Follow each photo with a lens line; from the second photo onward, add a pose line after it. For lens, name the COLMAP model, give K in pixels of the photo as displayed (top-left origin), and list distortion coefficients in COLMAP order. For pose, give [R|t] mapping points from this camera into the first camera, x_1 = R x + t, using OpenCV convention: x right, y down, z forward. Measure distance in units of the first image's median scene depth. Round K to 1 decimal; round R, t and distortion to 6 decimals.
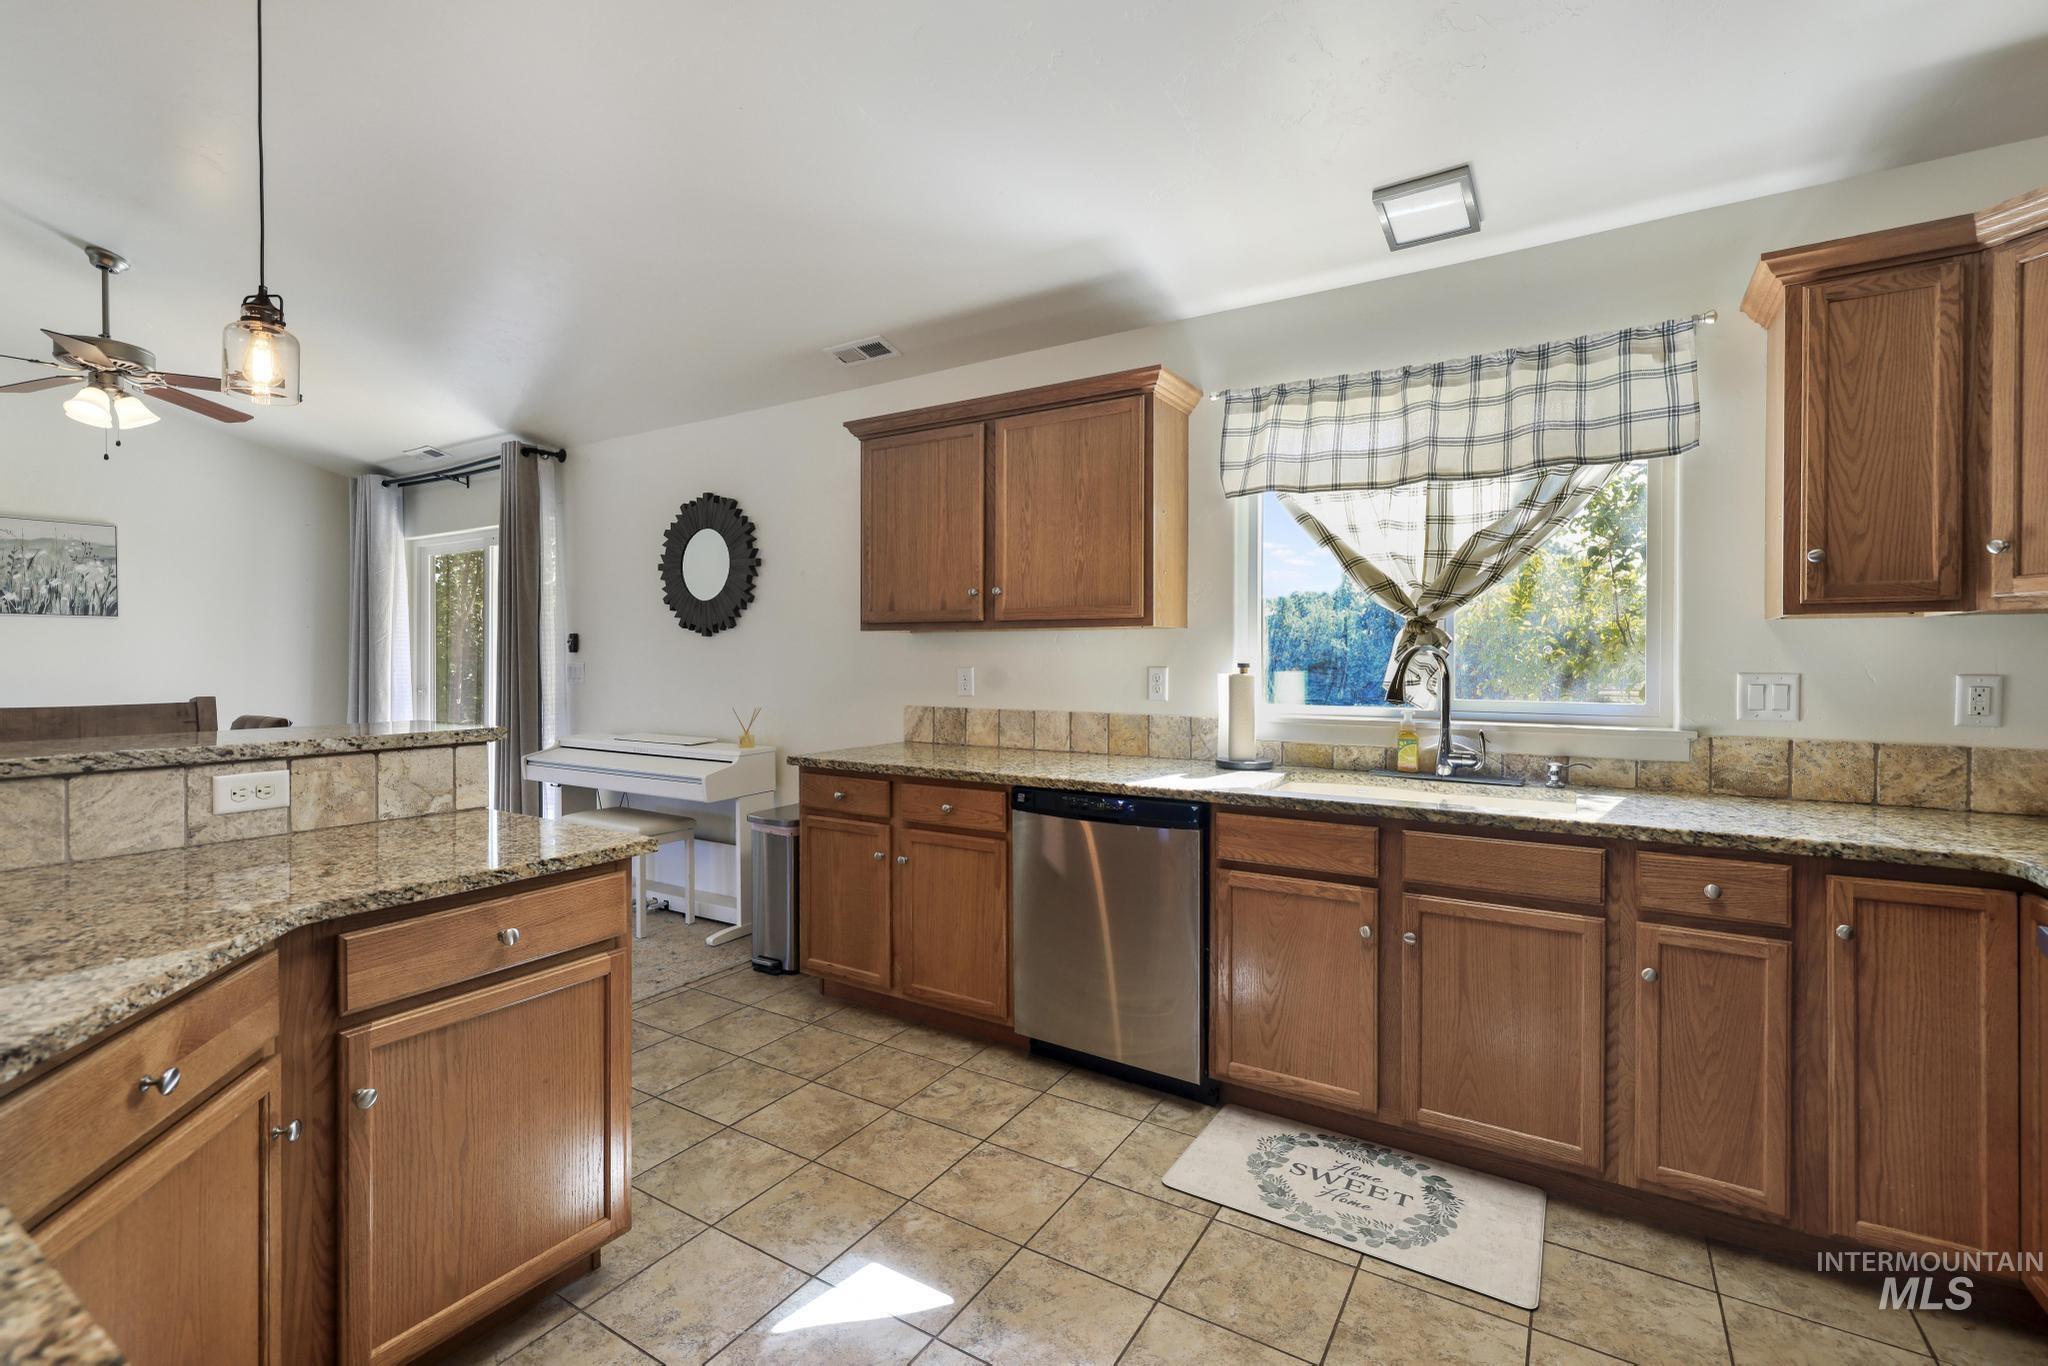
lens RADIAL K [[915.3, 0, 999.8], [0, 915.3, 657.3], [0, 0, 1]] dist [-0.023702, 0.005085]
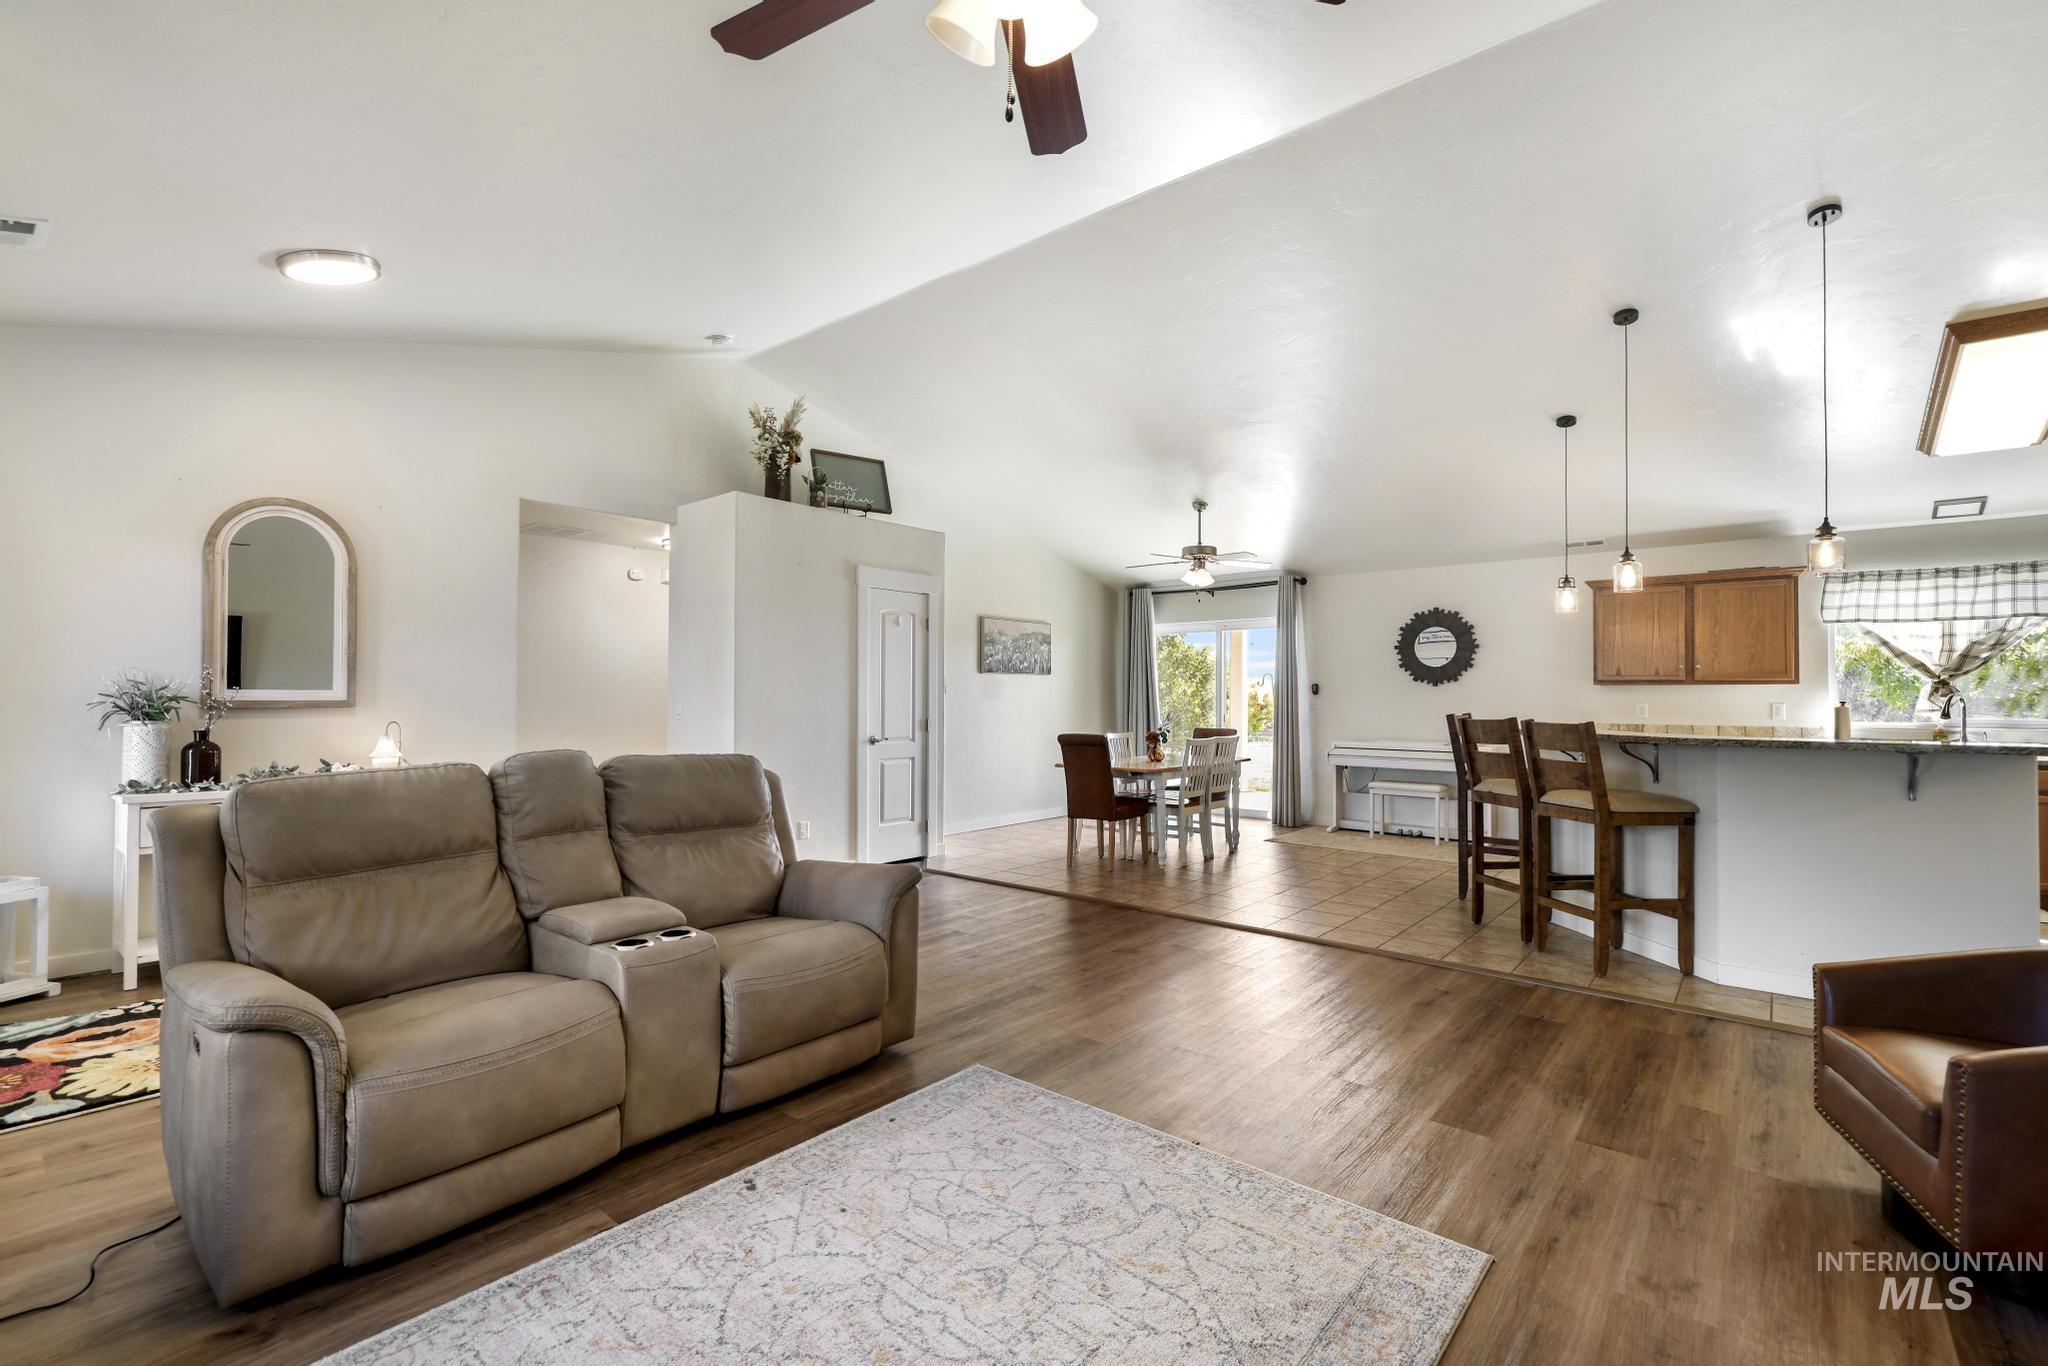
lens RADIAL K [[915.3, 0, 999.8], [0, 915.3, 657.3], [0, 0, 1]] dist [-0.023702, 0.005085]
pose [[0.990882, -0.003407, -0.134690, -1.424508], [-0.002604, 0.999009, -0.044427, 0.002545], [0.134708, 0.044372, 0.989891, -1.374090]]
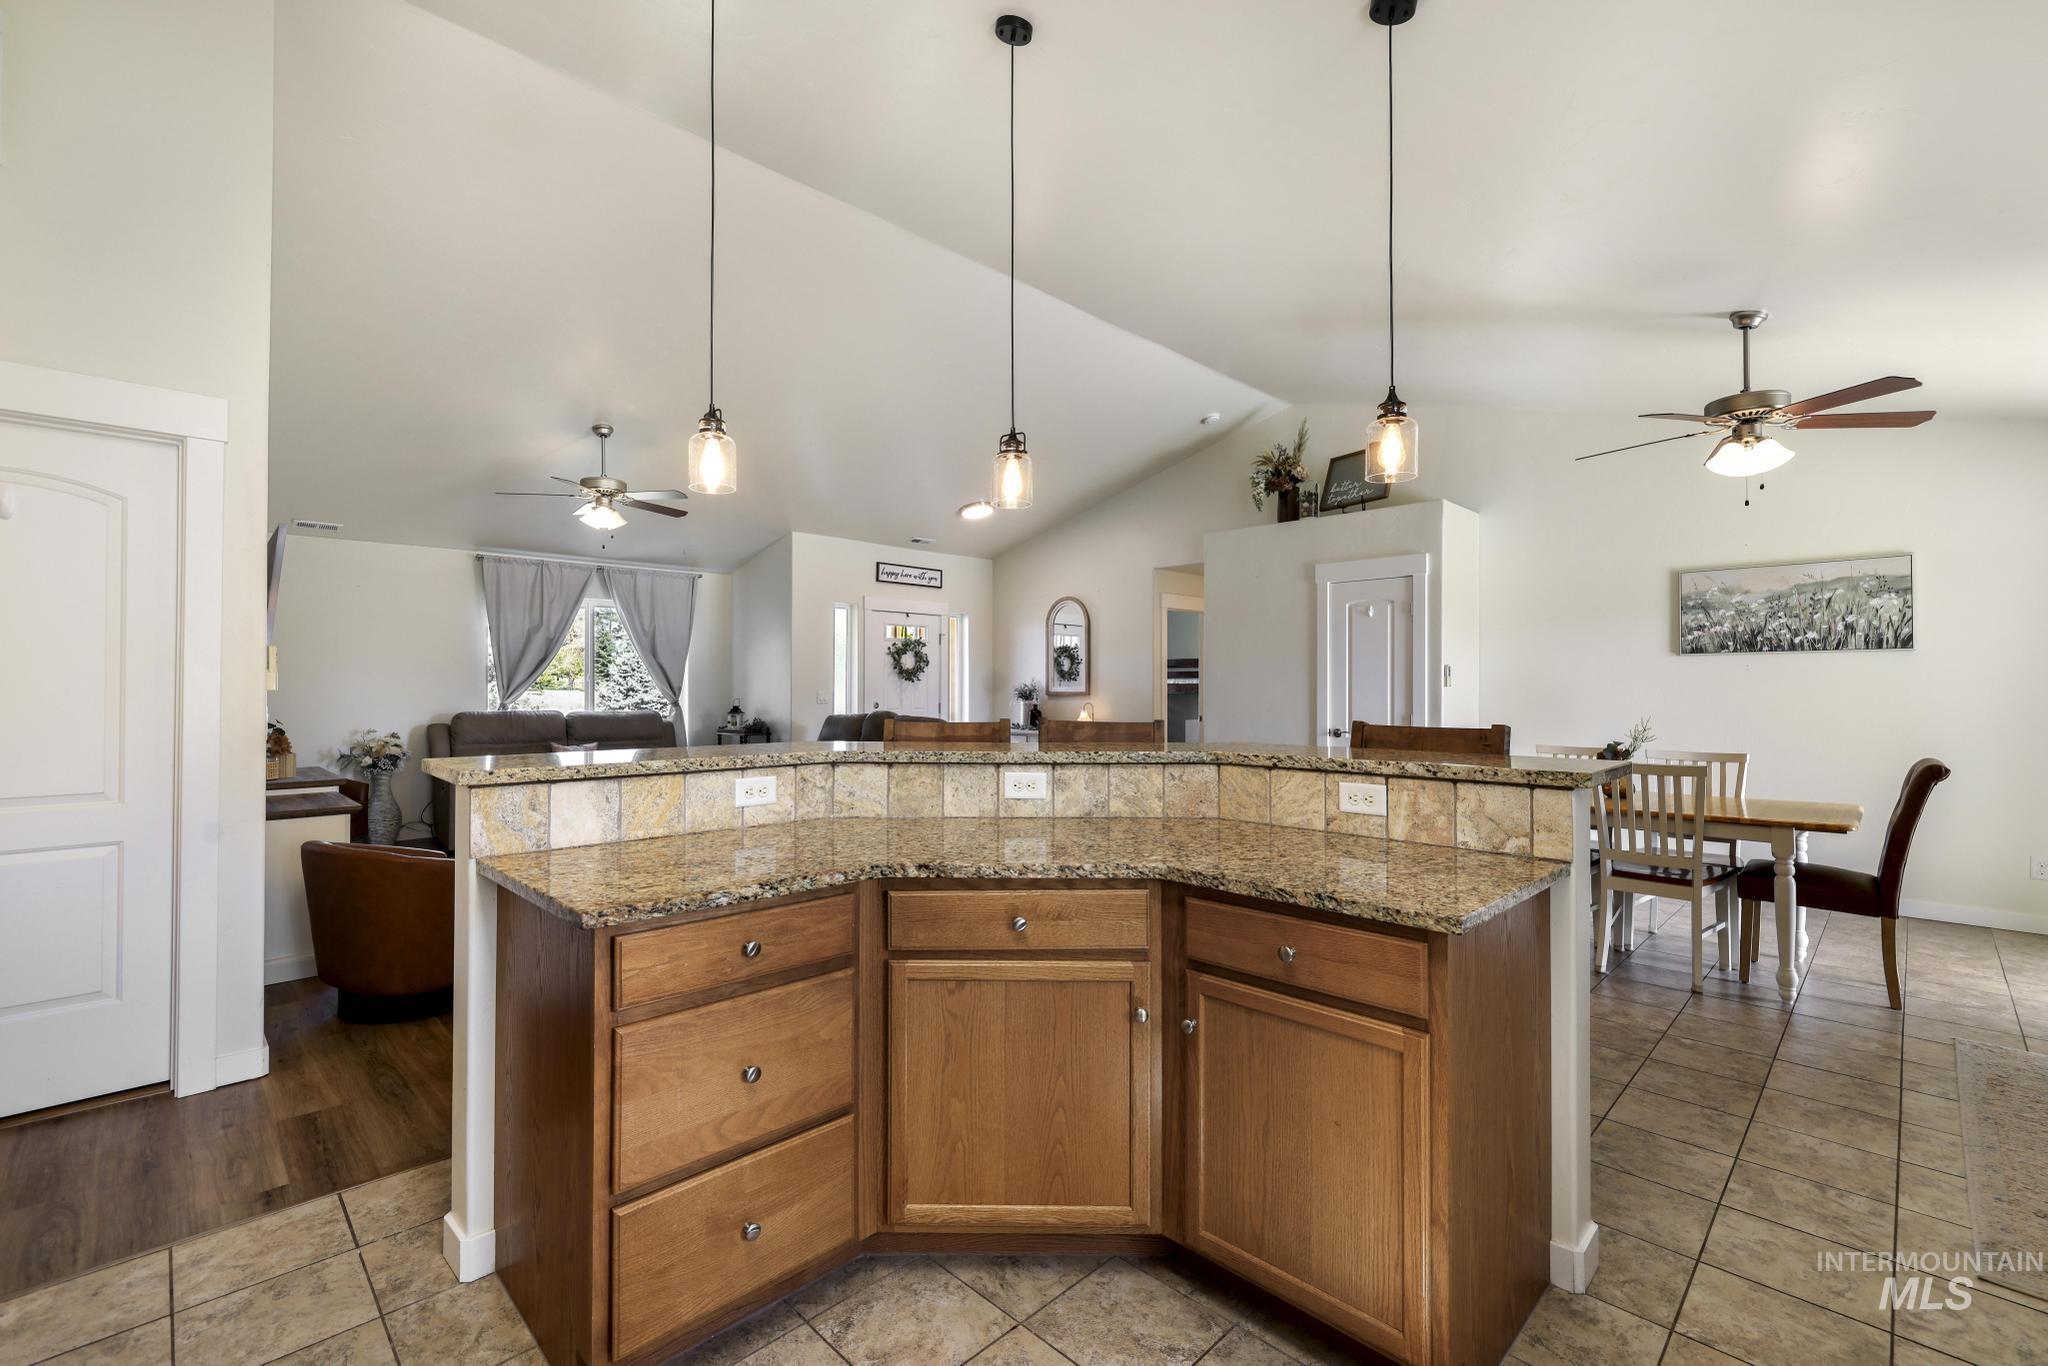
lens RADIAL K [[915.3, 0, 999.8], [0, 915.3, 657.3], [0, 0, 1]] dist [-0.023702, 0.005085]
pose [[-0.261047, -0.033442, -0.964747, 0.326663], [-0.002994, 0.999423, -0.033834, -0.001387], [0.965321, -0.005944, -0.260997, 0.528129]]
